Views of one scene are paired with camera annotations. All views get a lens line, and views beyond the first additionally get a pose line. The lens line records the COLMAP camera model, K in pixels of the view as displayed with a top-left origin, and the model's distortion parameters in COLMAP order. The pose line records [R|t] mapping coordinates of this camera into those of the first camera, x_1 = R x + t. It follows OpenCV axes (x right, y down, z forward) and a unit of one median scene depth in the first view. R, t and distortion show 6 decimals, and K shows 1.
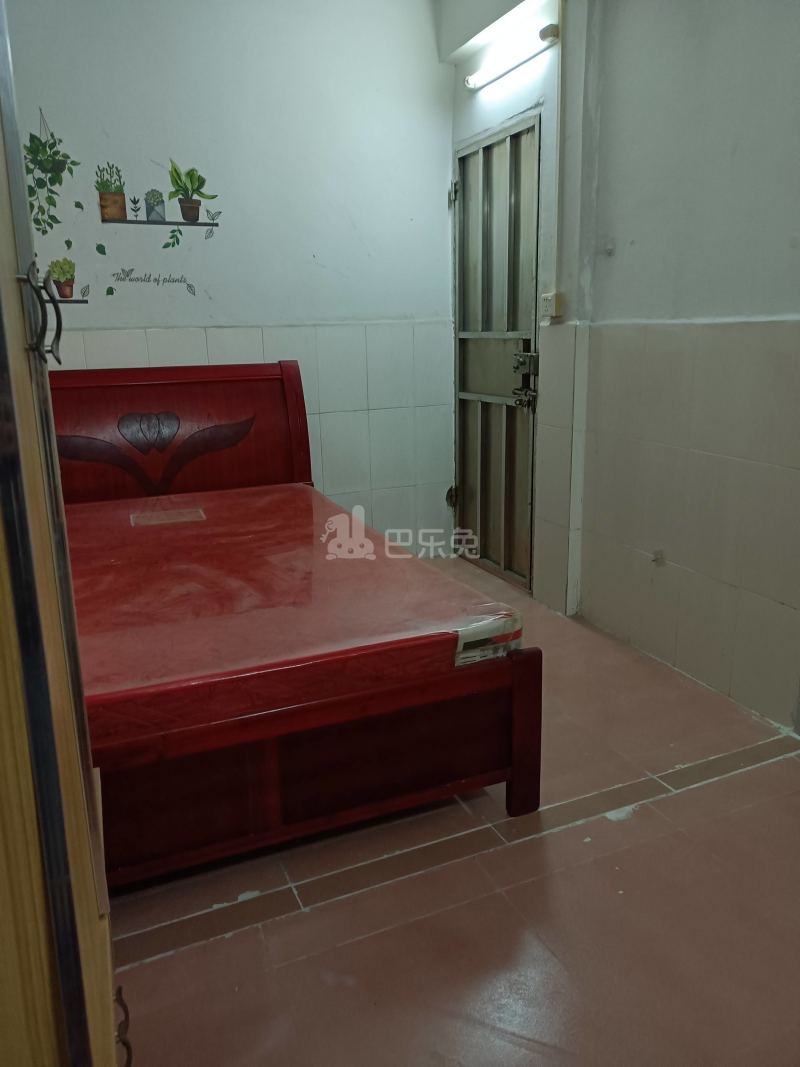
lens RADIAL K [[786.4, 0, 397.1], [0, 786.4, 528.5], [0, 0, 1]] dist [0.047071, -0.035322]
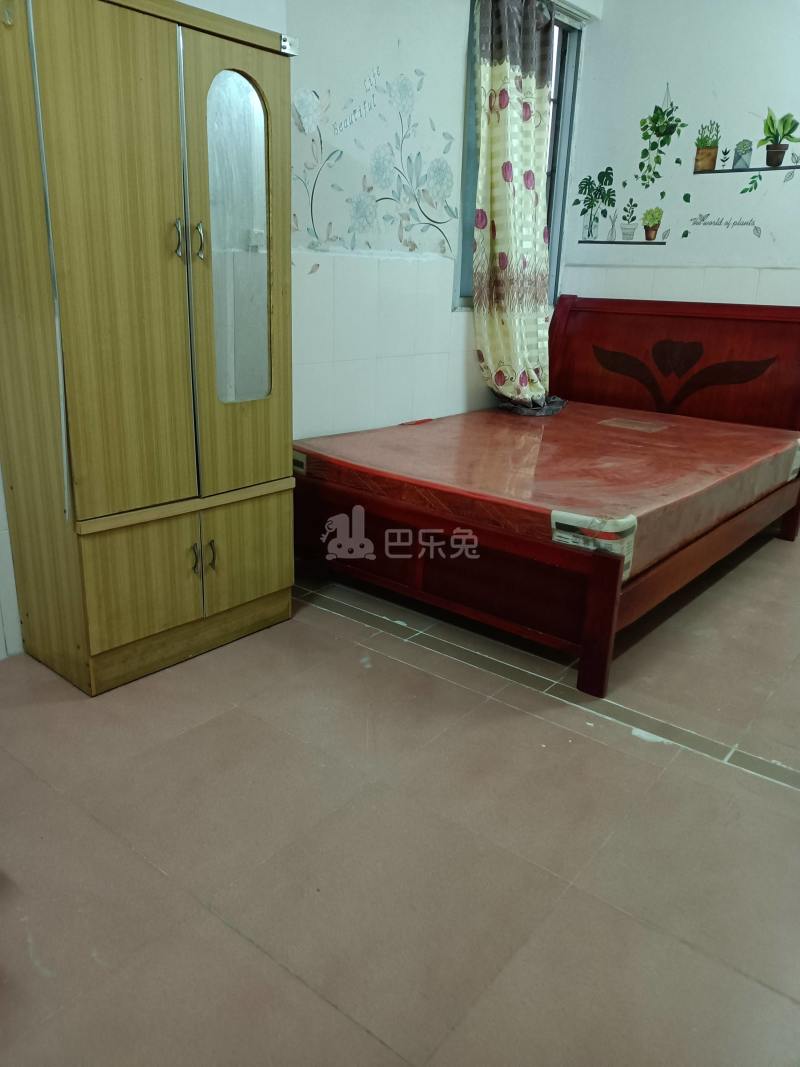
lens RADIAL K [[786.4, 0, 397.1], [0, 786.4, 528.5], [0, 0, 1]] dist [0.047071, -0.035322]
pose [[0.460941, 0.308562, -0.832059, 0.570817], [-0.259921, 0.943429, 0.205872, -0.019809], [0.848513, 0.121375, 0.515067, 0.087458]]
